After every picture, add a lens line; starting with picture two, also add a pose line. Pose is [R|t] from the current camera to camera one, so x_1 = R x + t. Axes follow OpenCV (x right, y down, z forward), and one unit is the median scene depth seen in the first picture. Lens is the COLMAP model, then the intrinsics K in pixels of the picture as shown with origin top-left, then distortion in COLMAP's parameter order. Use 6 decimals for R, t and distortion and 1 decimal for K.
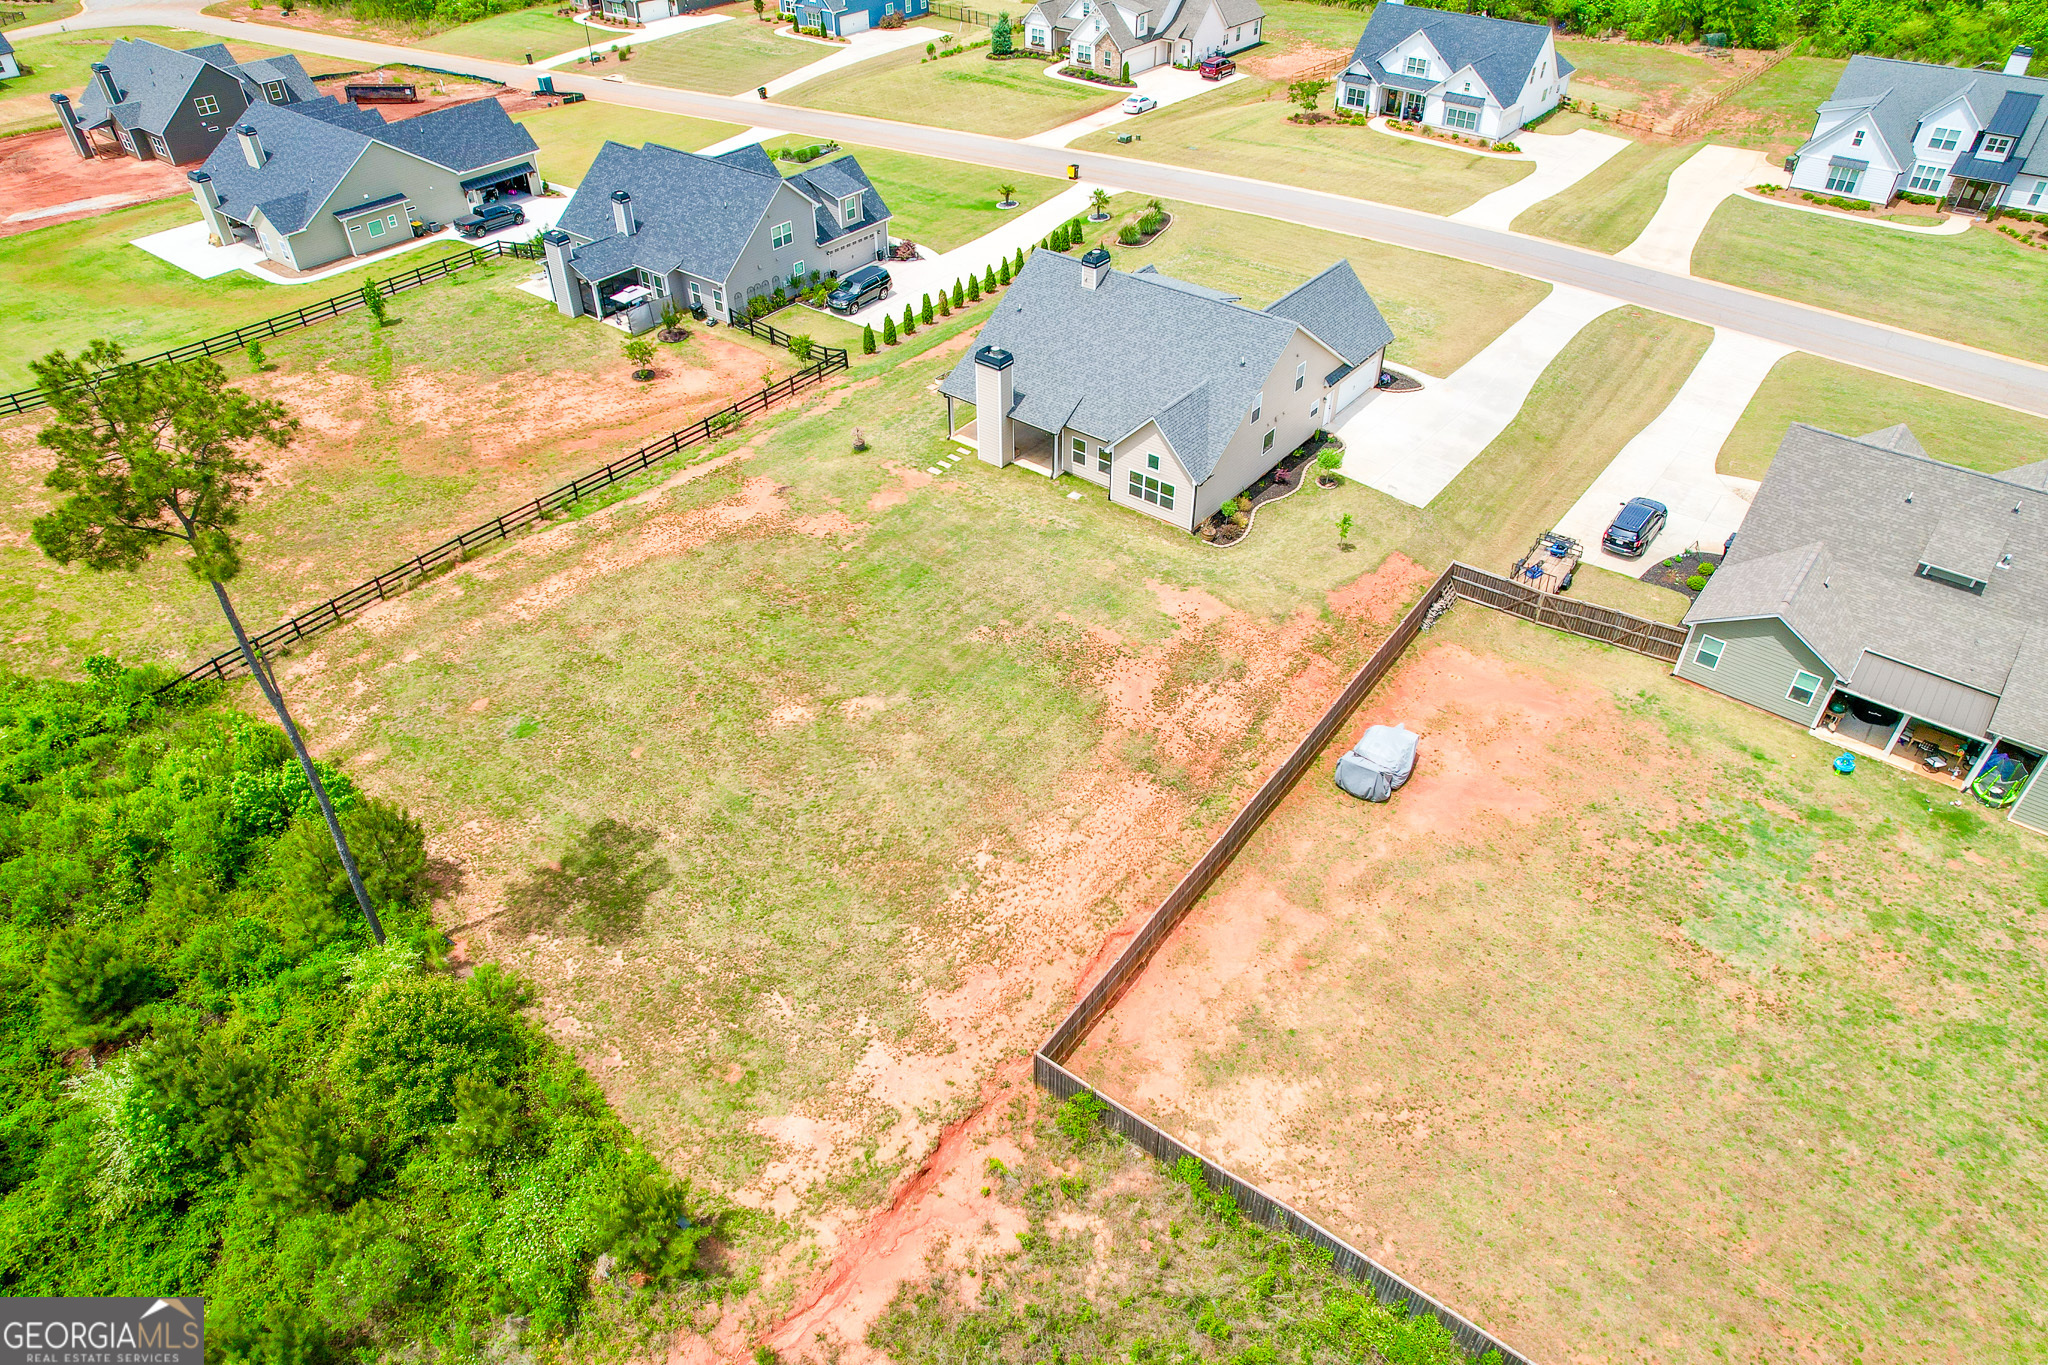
lens RADIAL K [[1306.5, 0, 1027.4], [0, 1306.5, 683.2], [0, 0, 1]] dist [-0.078656, 0.072517]
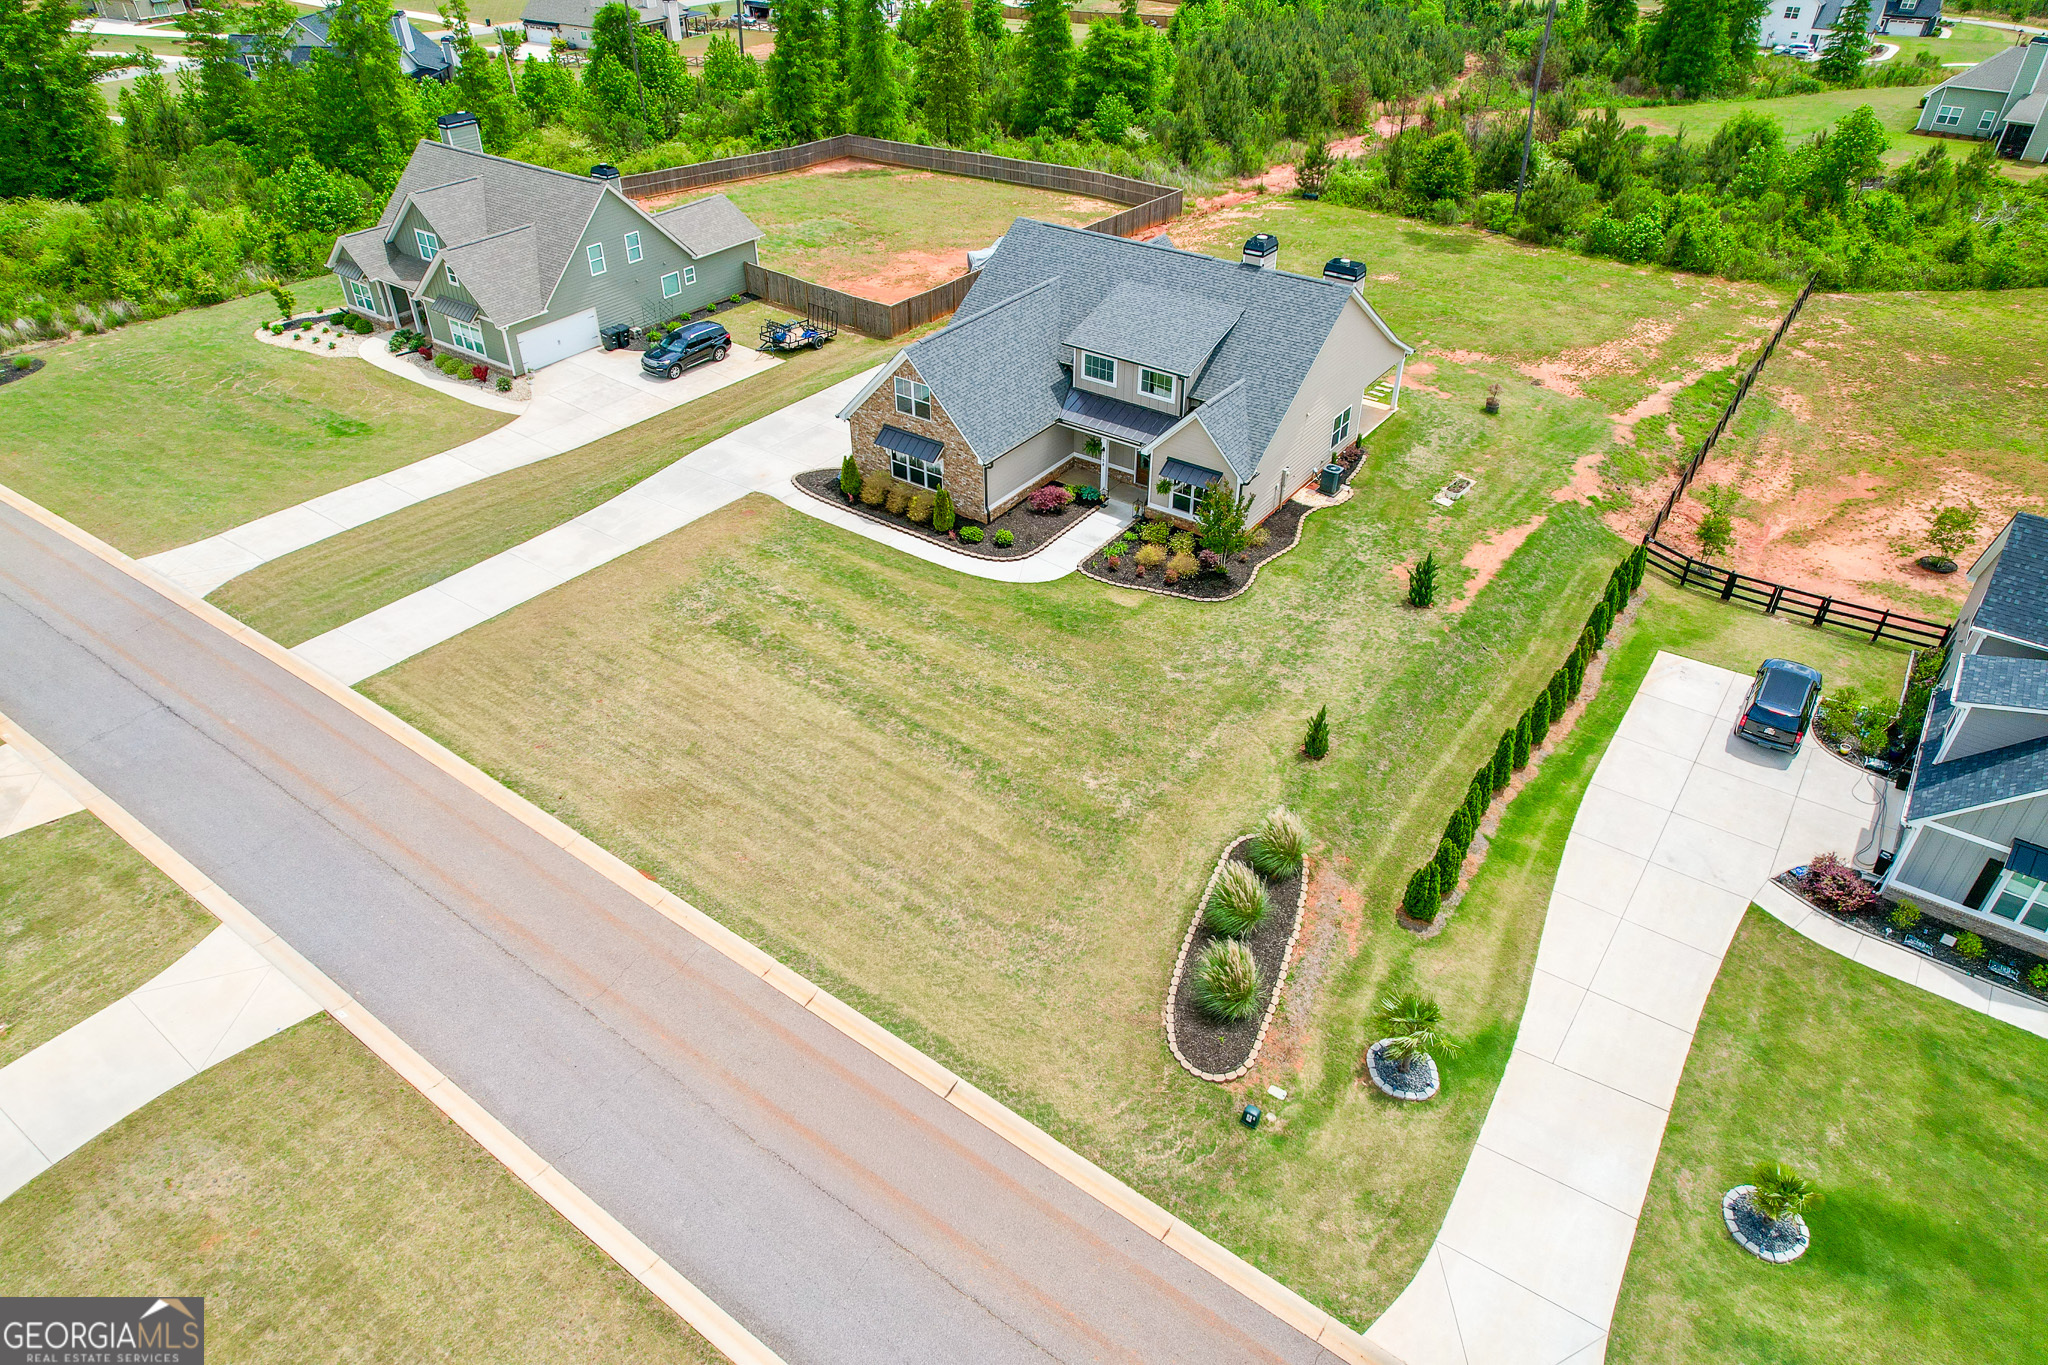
lens RADIAL K [[1306.5, 0, 1027.4], [0, 1306.5, 683.2], [0, 0, 1]] dist [-0.078656, 0.072517]
pose [[-0.999094, 0.026803, -0.033049, 0.231429], [-0.024896, 0.261675, 0.964835, -1.028393], [0.034508, 0.964784, -0.260771, 1.486876]]
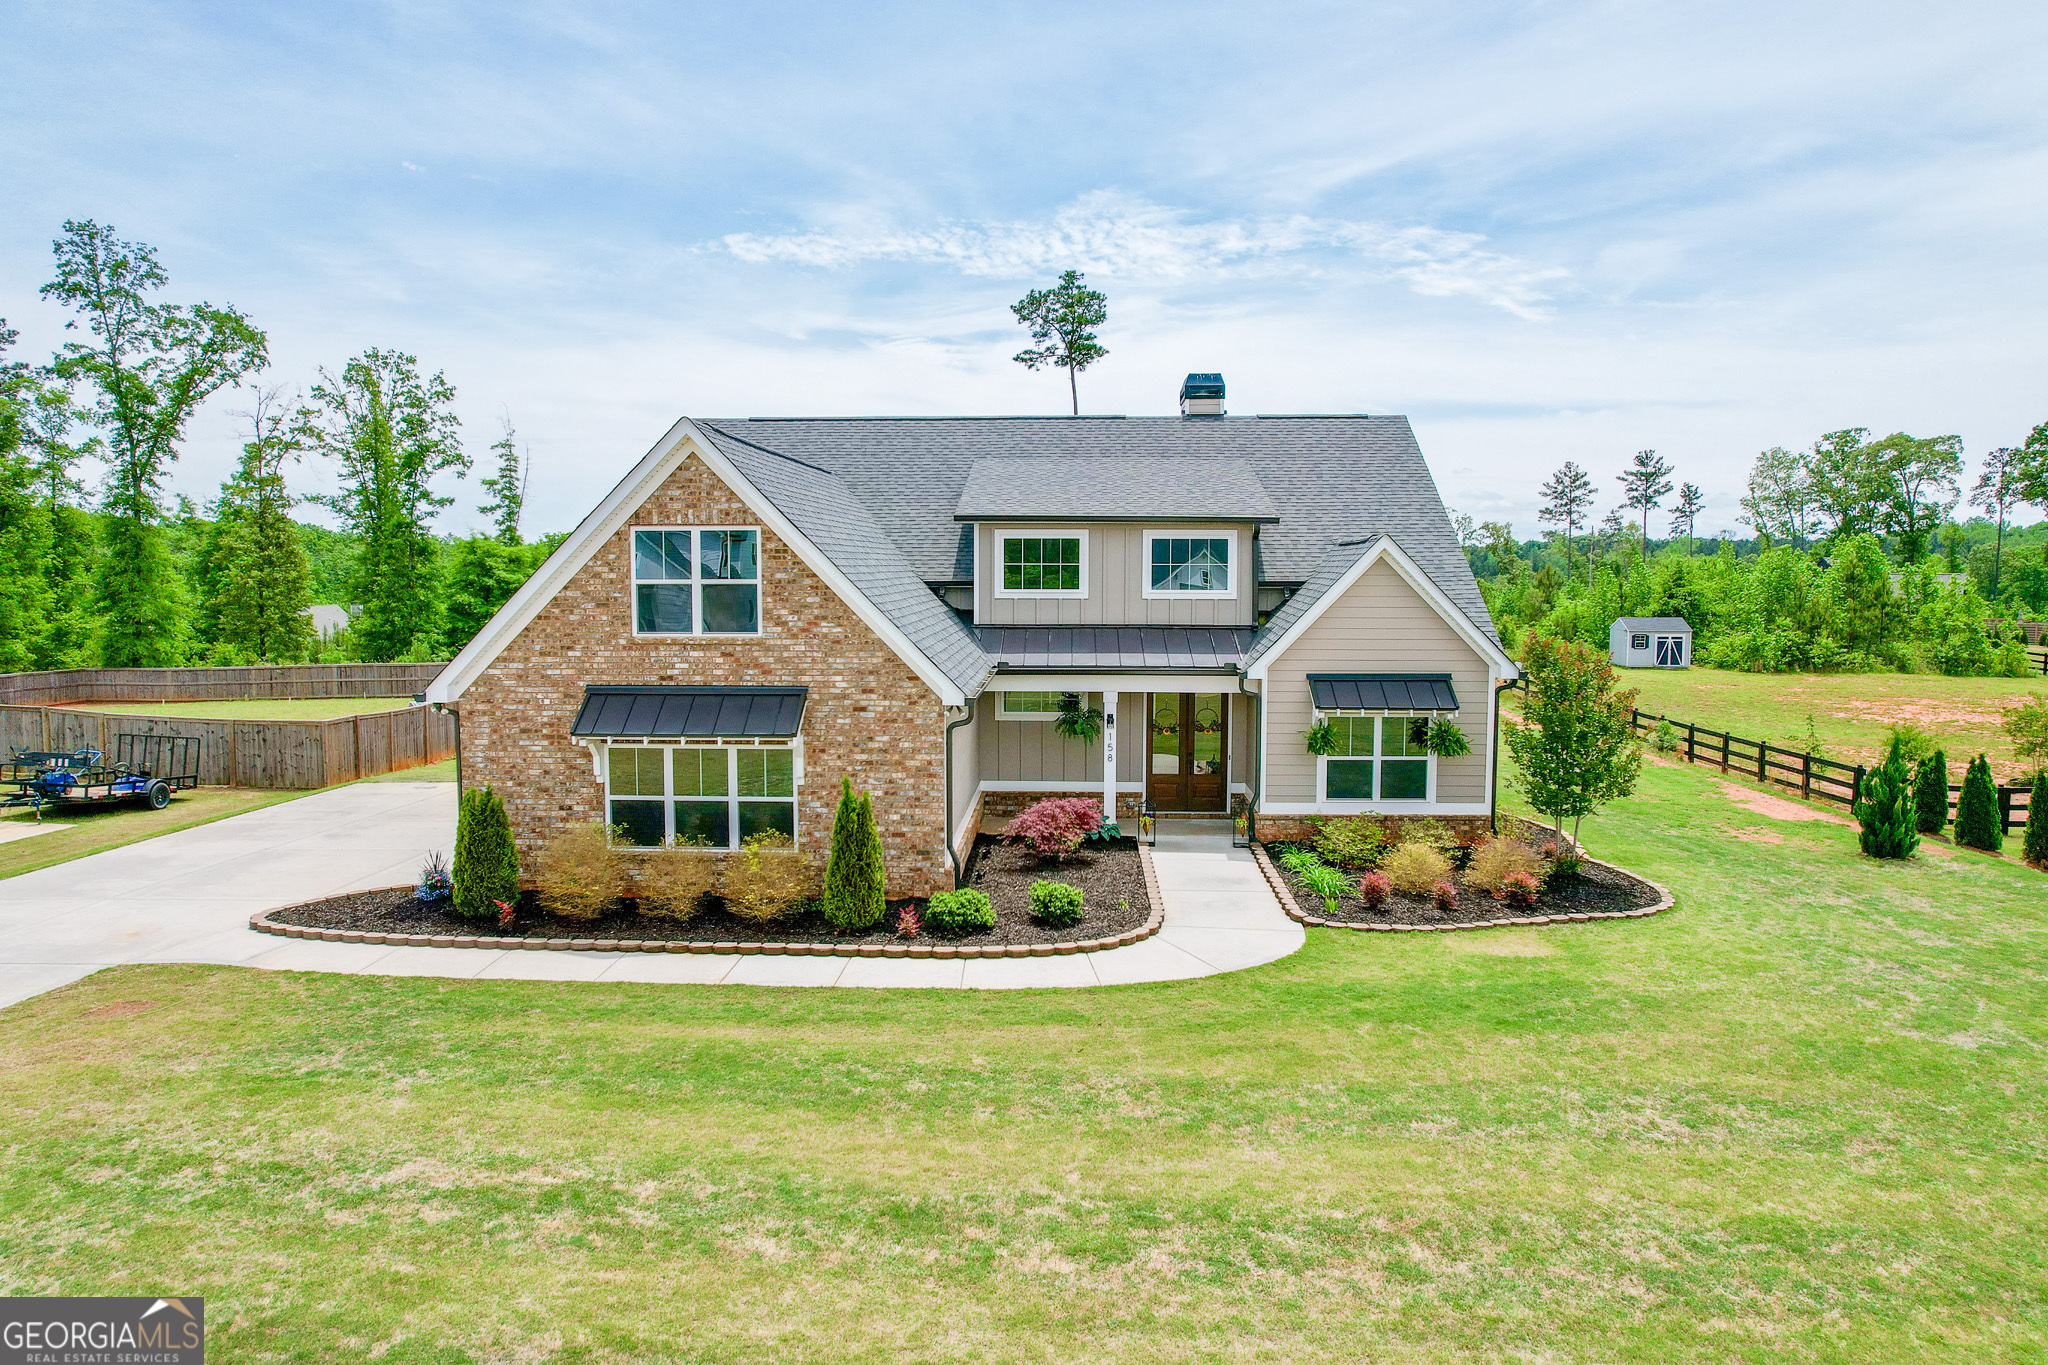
lens RADIAL K [[1311.6, 0, 1026.8], [0, 1311.6, 682.7], [0, 0, 1]] dist [-0.085031, 0.077021]
pose [[-0.811727, 0.052890, -0.581637, 0.370651], [-0.368420, 0.726372, 0.580216, -0.501335], [0.453173, 0.685264, -0.570130, 1.323616]]
